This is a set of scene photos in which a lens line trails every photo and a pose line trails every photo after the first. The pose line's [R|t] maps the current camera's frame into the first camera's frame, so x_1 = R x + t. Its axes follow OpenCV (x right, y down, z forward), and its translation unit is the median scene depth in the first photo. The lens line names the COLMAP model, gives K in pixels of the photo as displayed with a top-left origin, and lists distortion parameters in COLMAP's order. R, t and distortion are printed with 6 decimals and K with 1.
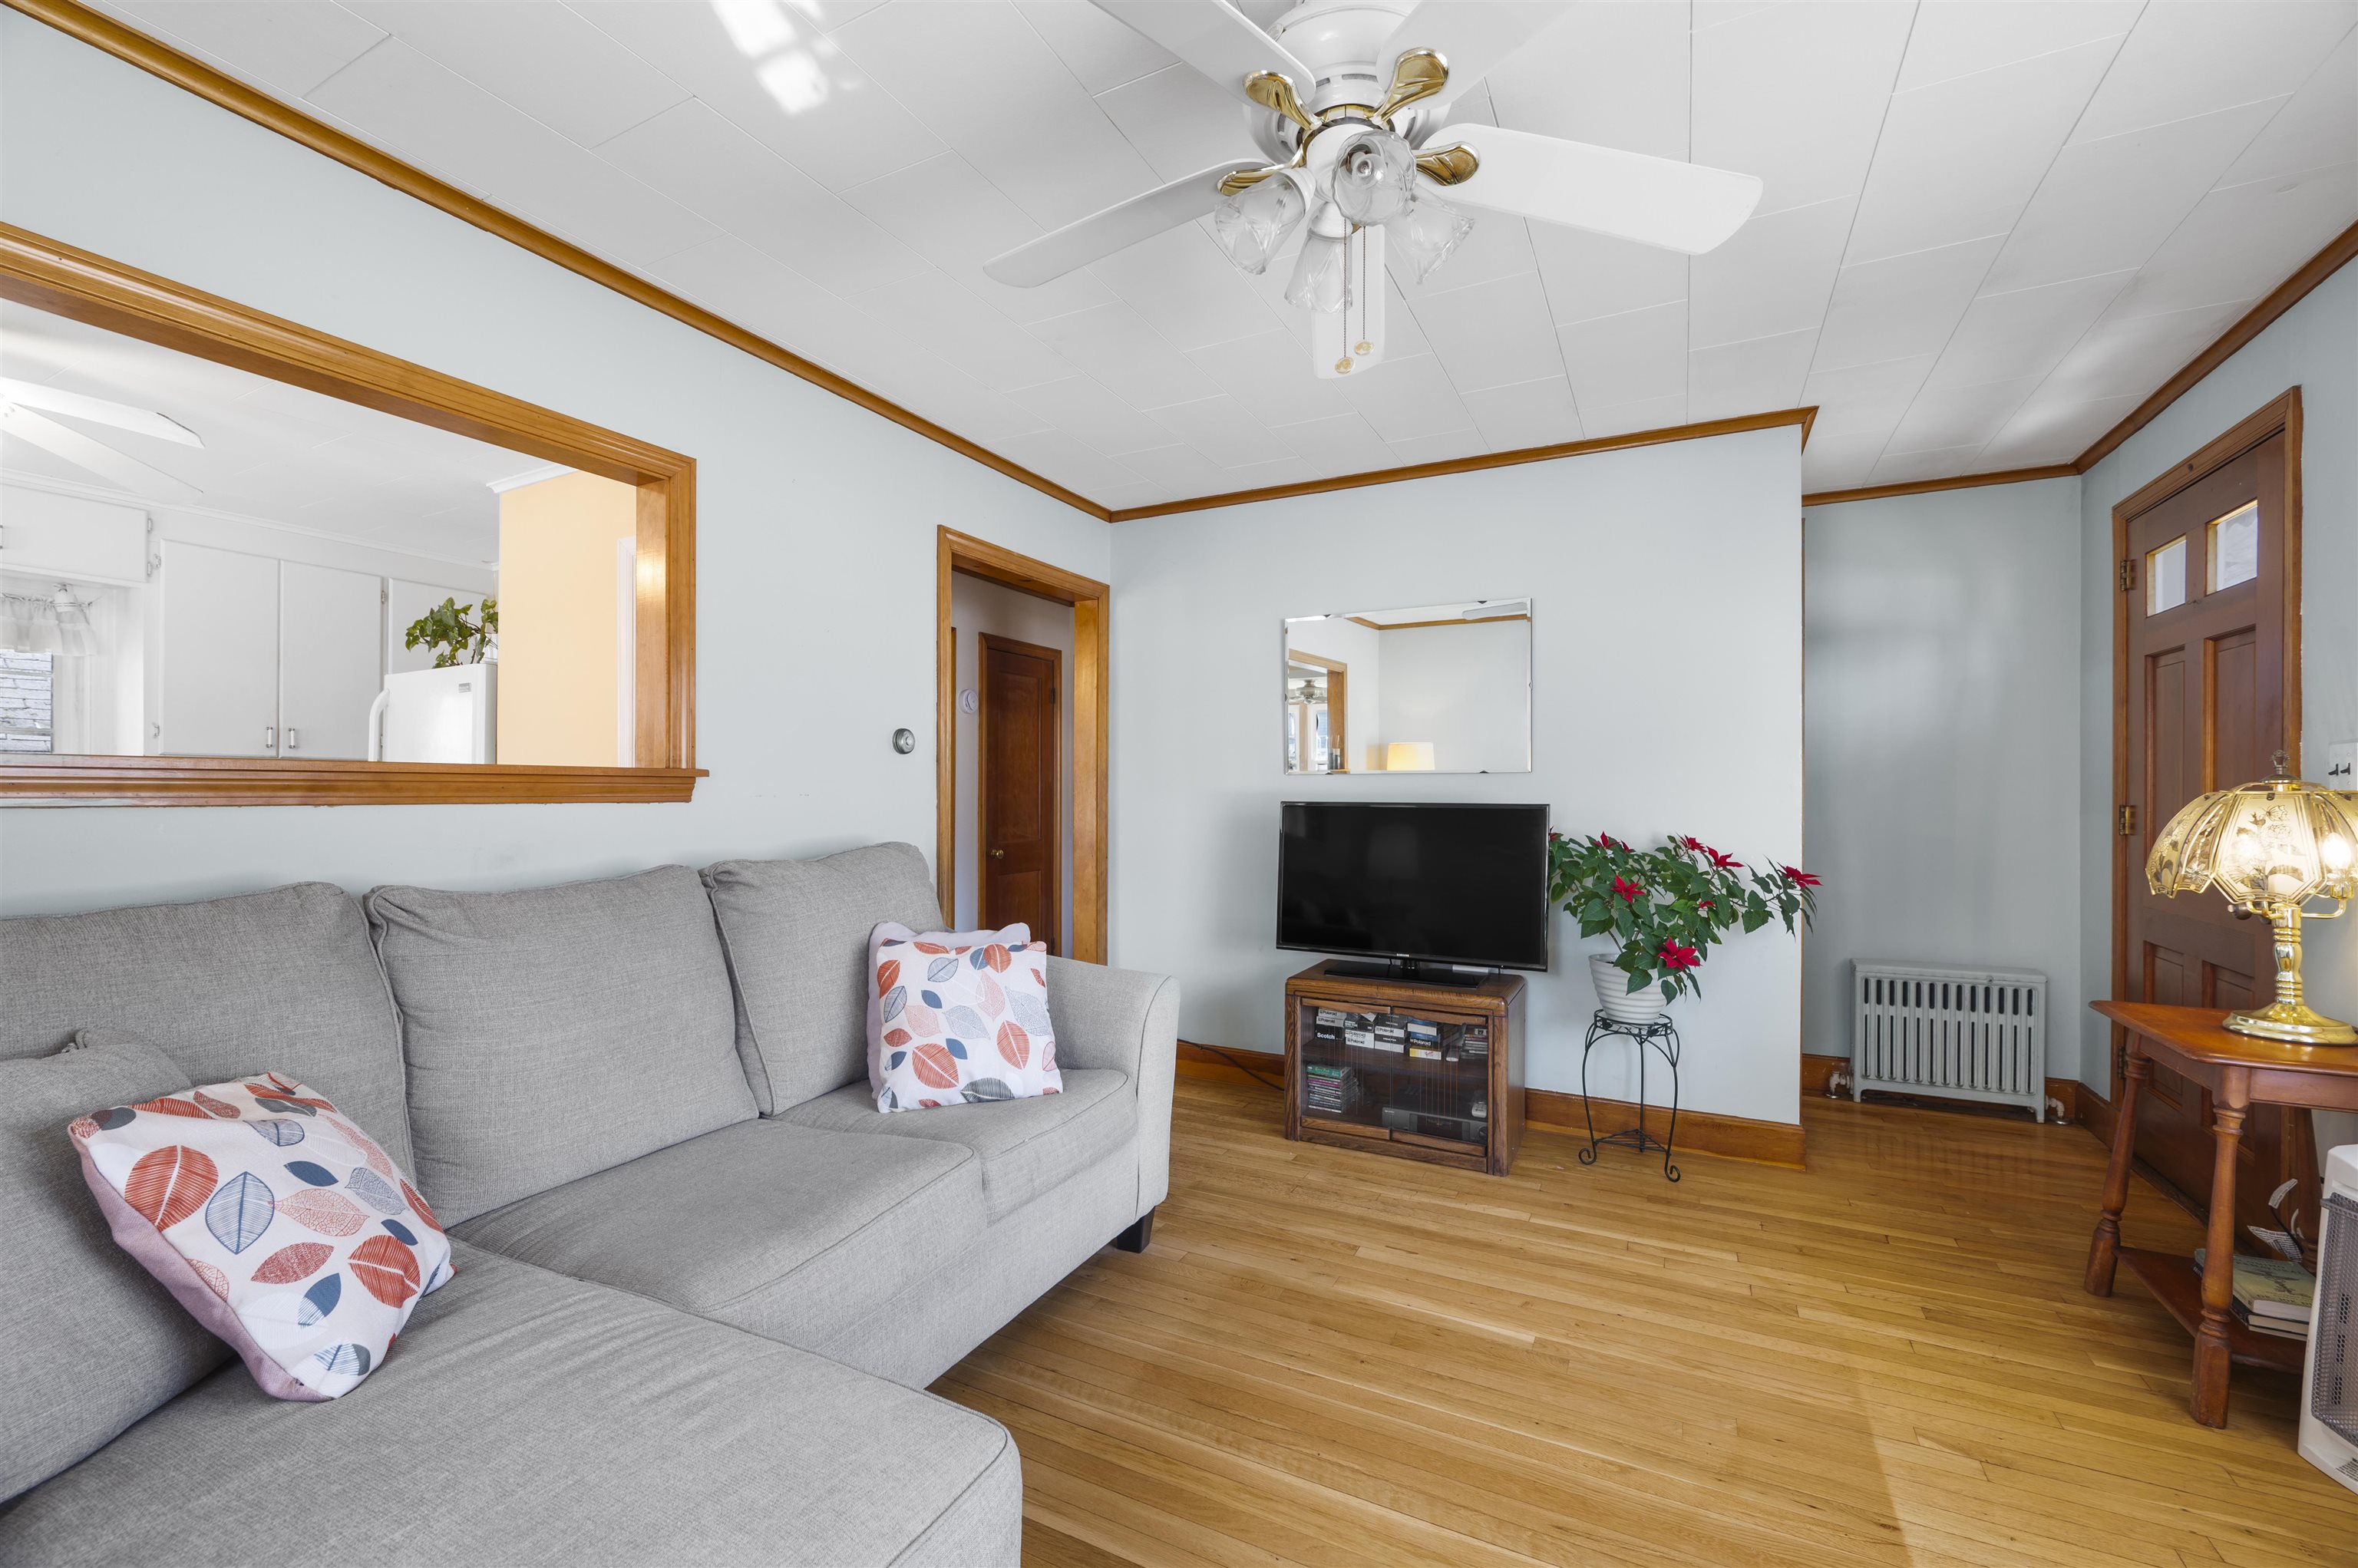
lens RADIAL K [[975.3, 0, 1181.2], [0, 975.3, 772.1], [0, 0, 1]] dist [-0.000203, 0.000796]
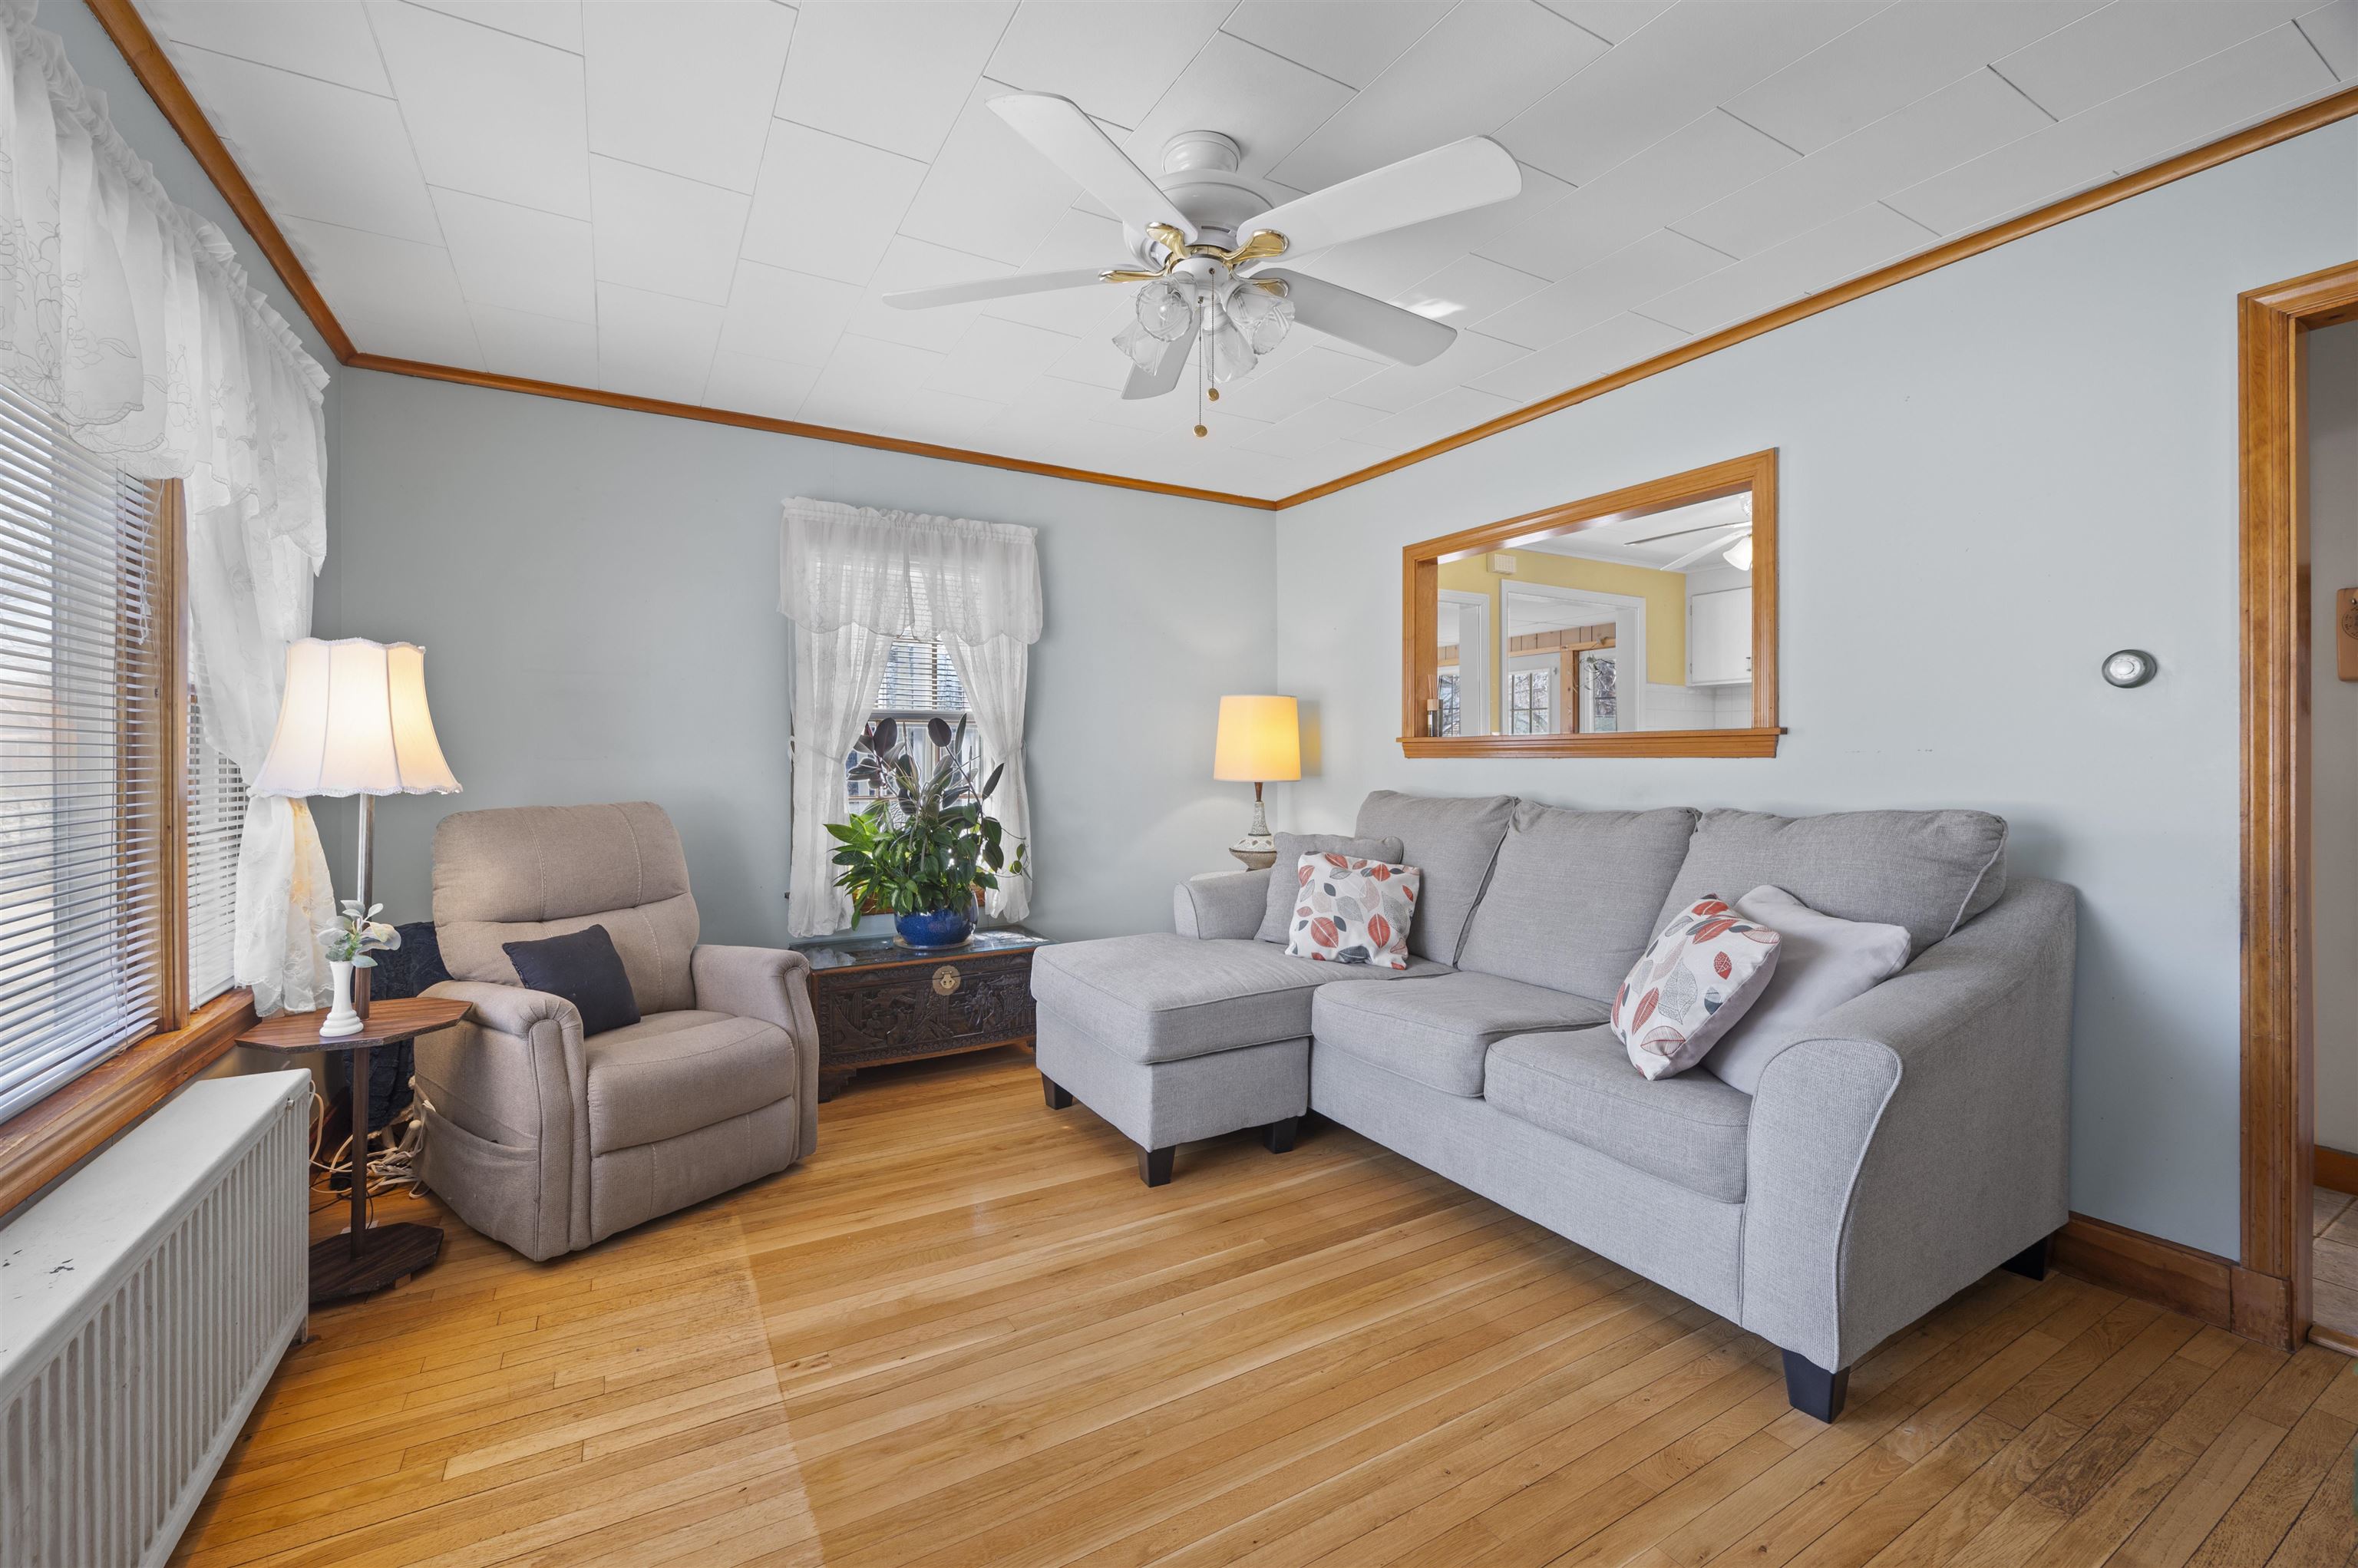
lens RADIAL K [[975.3, 0, 1191.3], [0, 975.3, 760.3], [0, 0, 1]] dist [-0.000203, 0.000796]
pose [[-0.520858, 0.006095, -0.853622, 0.777978], [0.018663, 0.999817, -0.004248, 0.026254], [0.853440, -0.018144, -0.520876, 1.004628]]
